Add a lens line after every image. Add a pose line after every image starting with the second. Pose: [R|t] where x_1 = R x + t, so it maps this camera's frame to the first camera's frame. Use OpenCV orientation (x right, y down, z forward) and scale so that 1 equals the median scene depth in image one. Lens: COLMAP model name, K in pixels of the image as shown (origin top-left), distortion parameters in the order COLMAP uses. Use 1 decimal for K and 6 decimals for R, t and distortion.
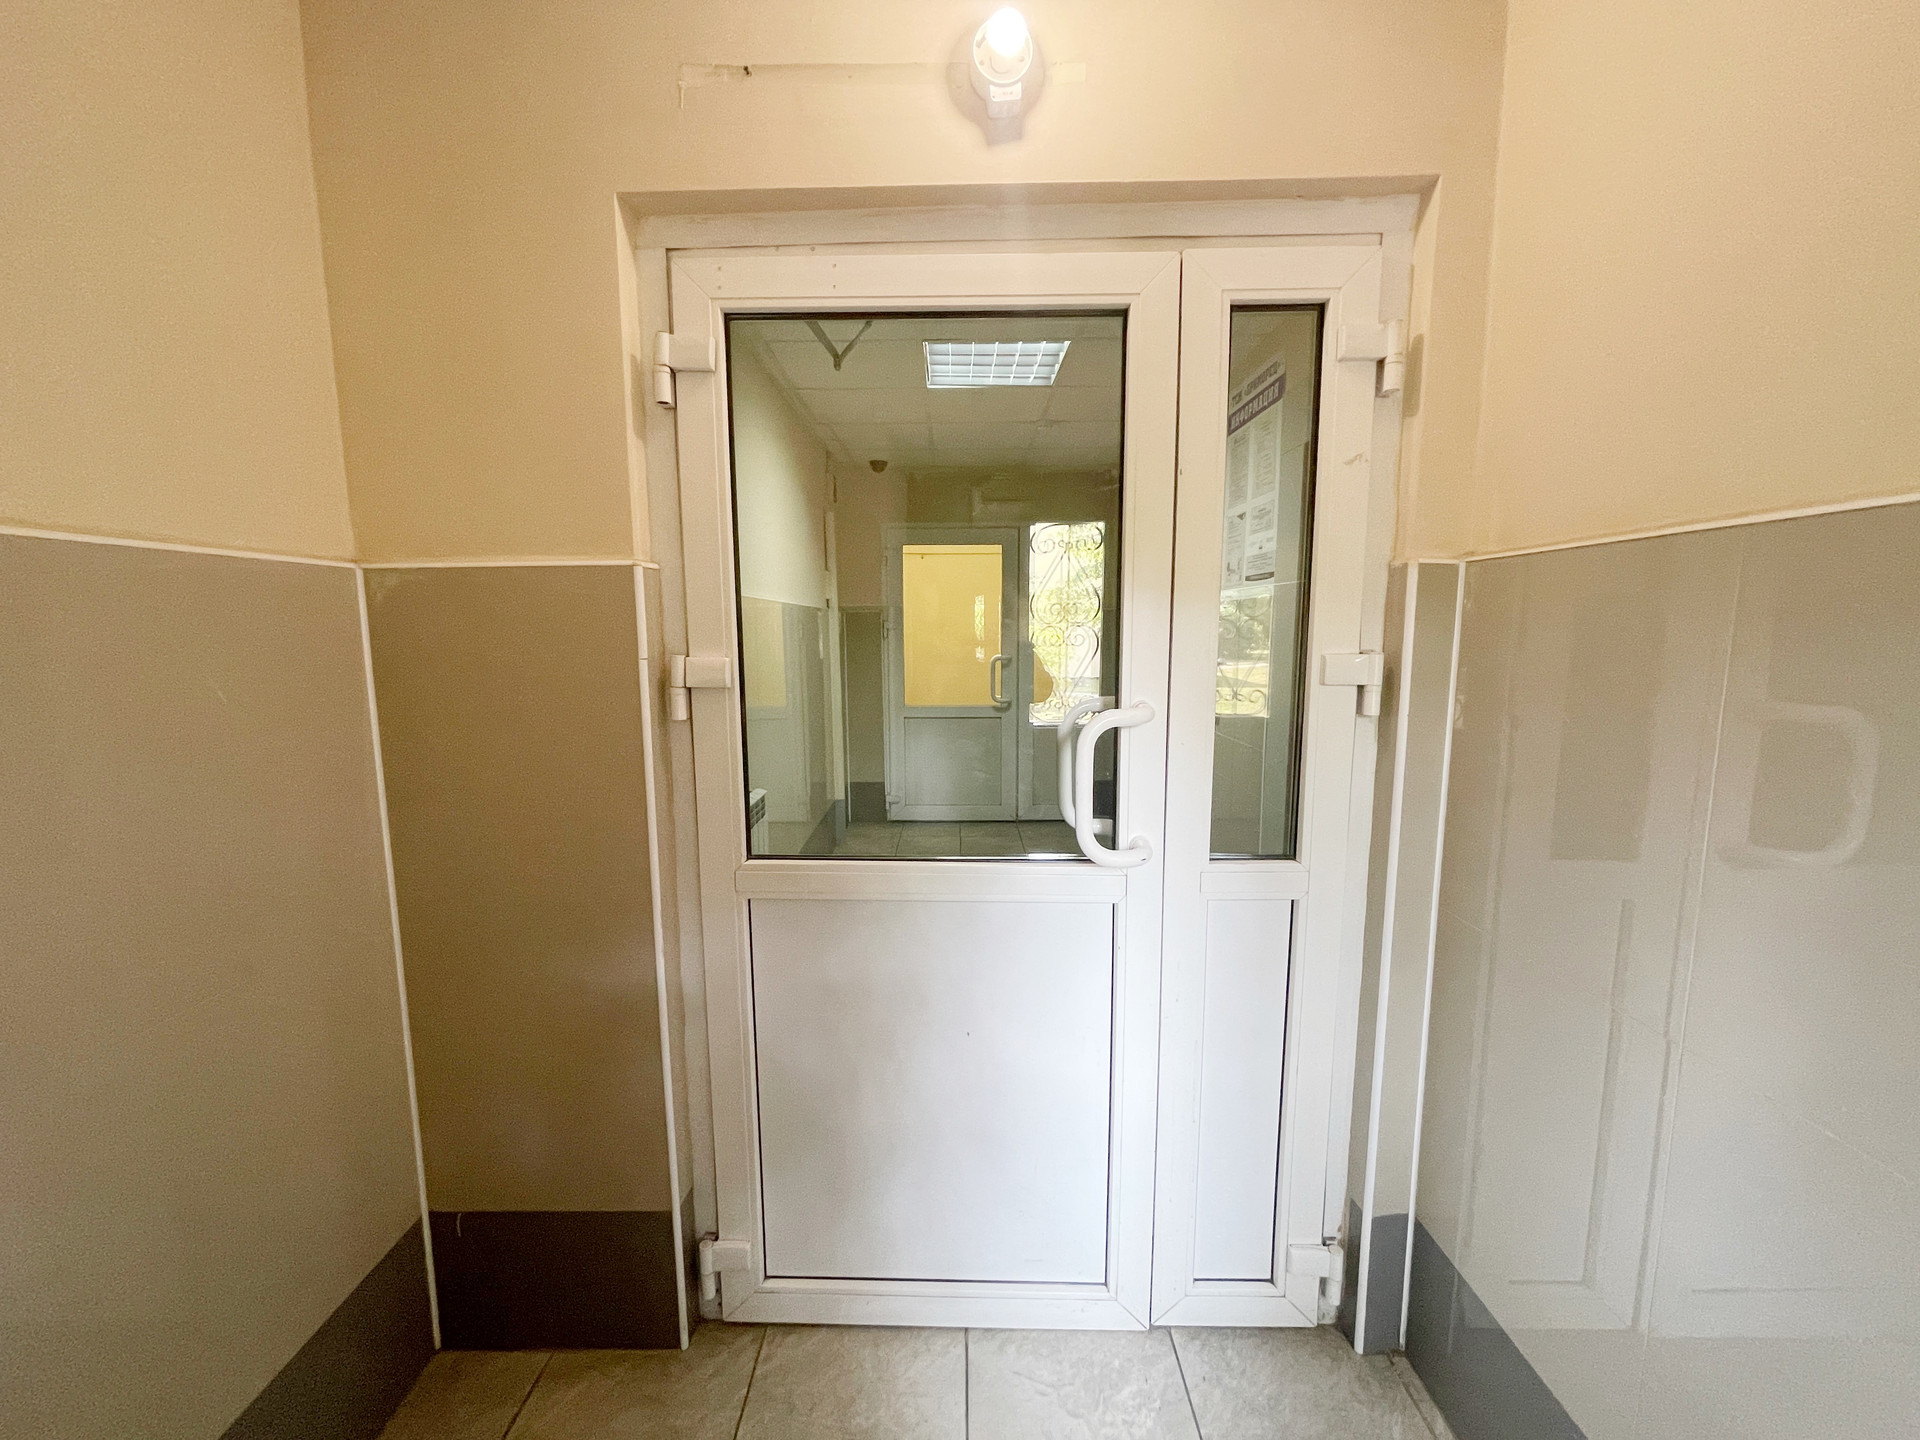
lens RADIAL K [[766.3, 0, 952.0], [0, 766.3, 721.5], [0, 0, 1]] dist [-0.001857, -0.000156]
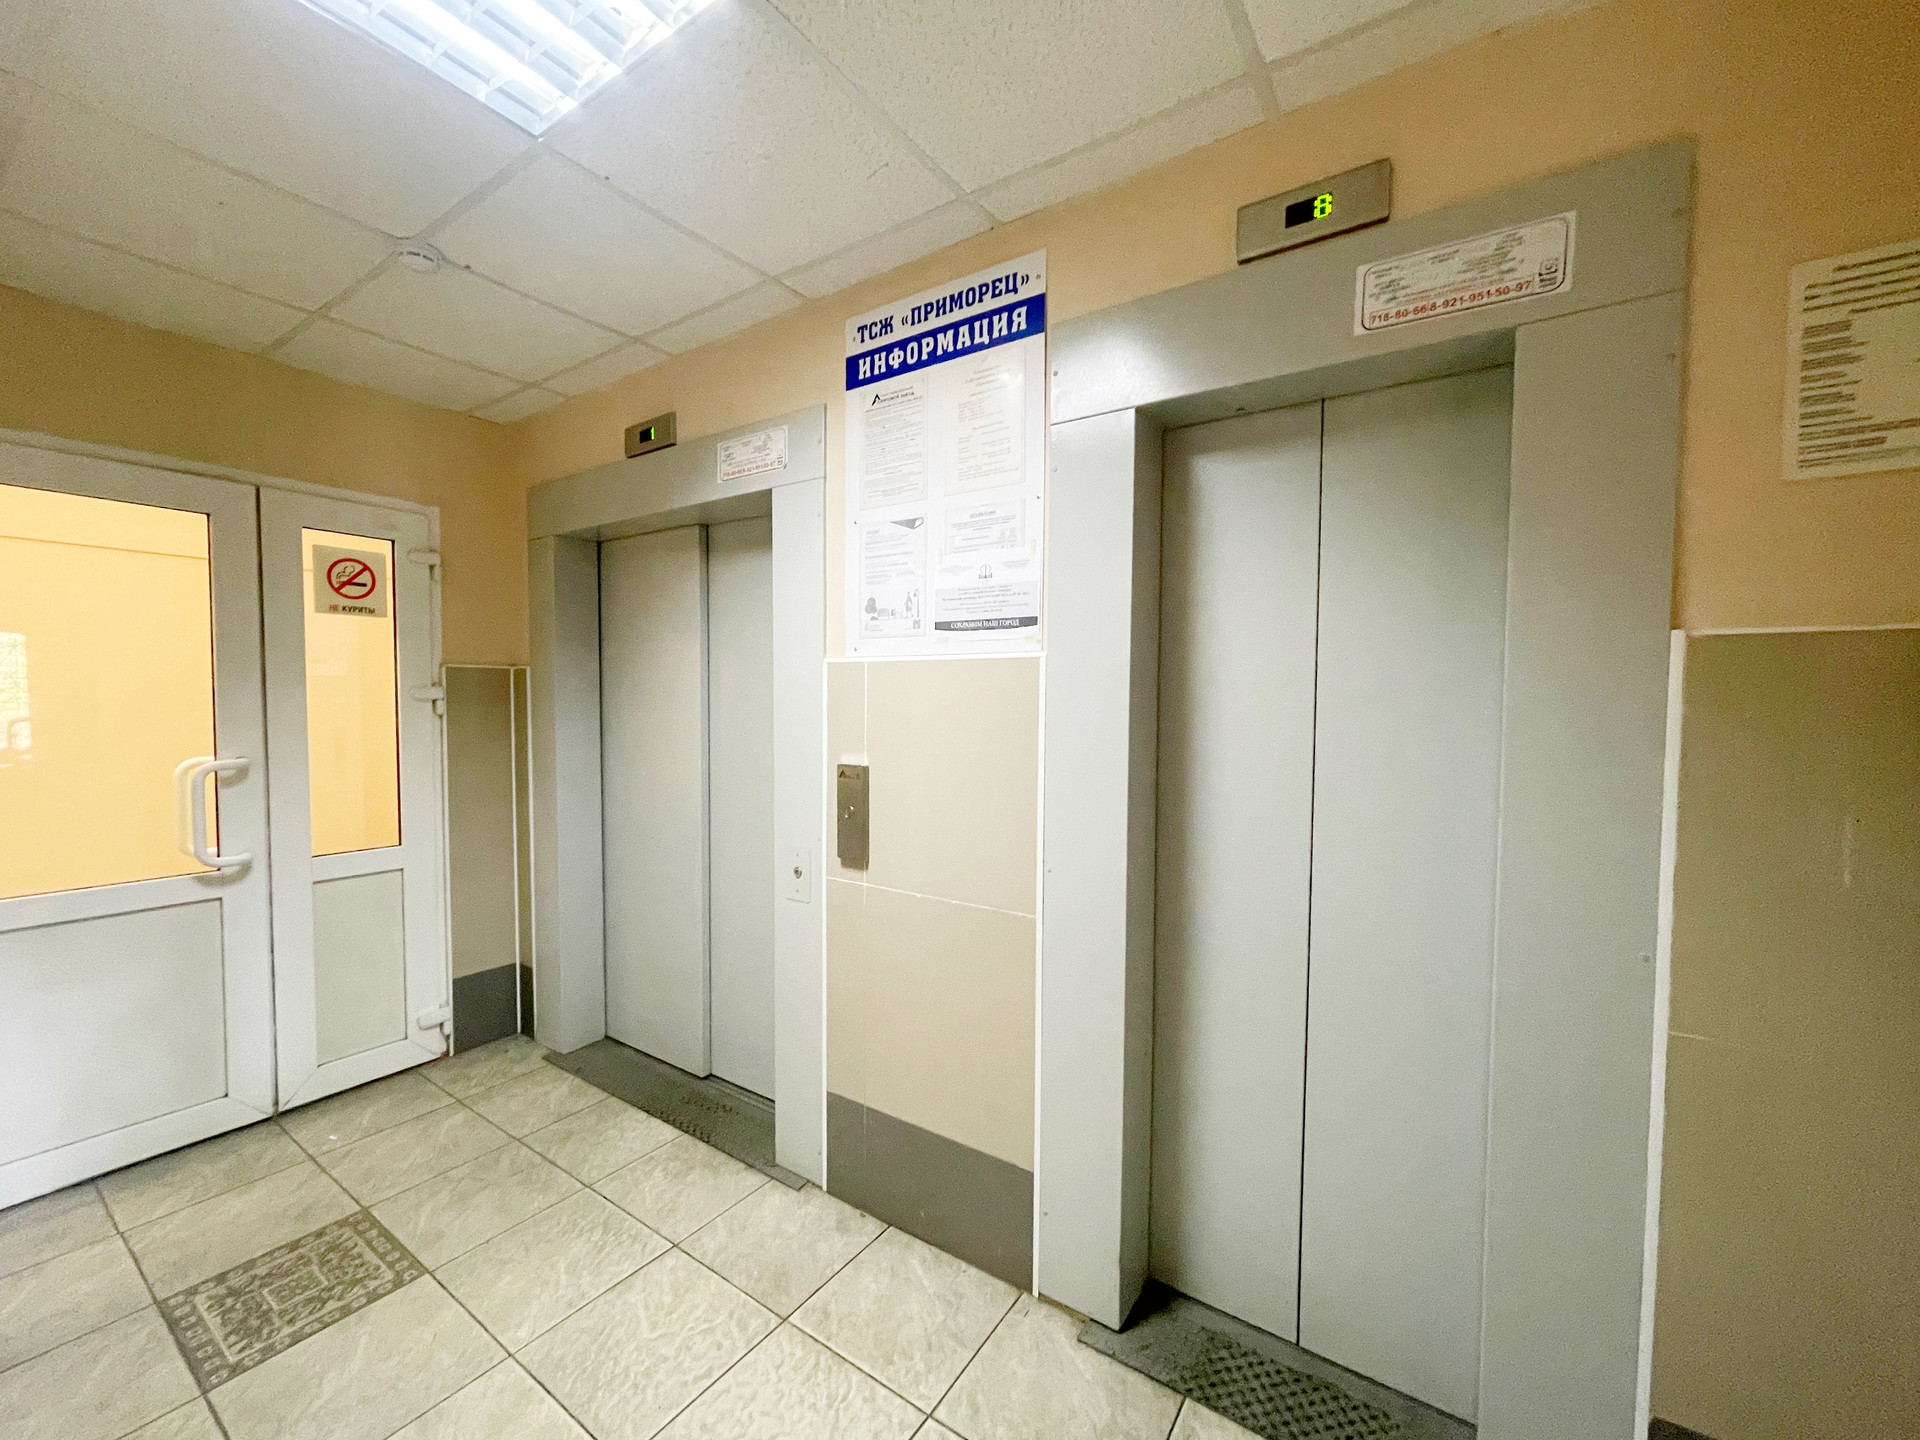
lens RADIAL K [[766.3, 0, 957.5], [0, 766.3, 736.1], [0, 0, 1]] dist [-0.001857, -0.000156]
pose [[0.557623, -0.031927, 0.829480, -0.108935], [0.090773, 0.995613, -0.022702, -0.088850], [-0.825116, 0.087954, 0.558074, 0.681616]]
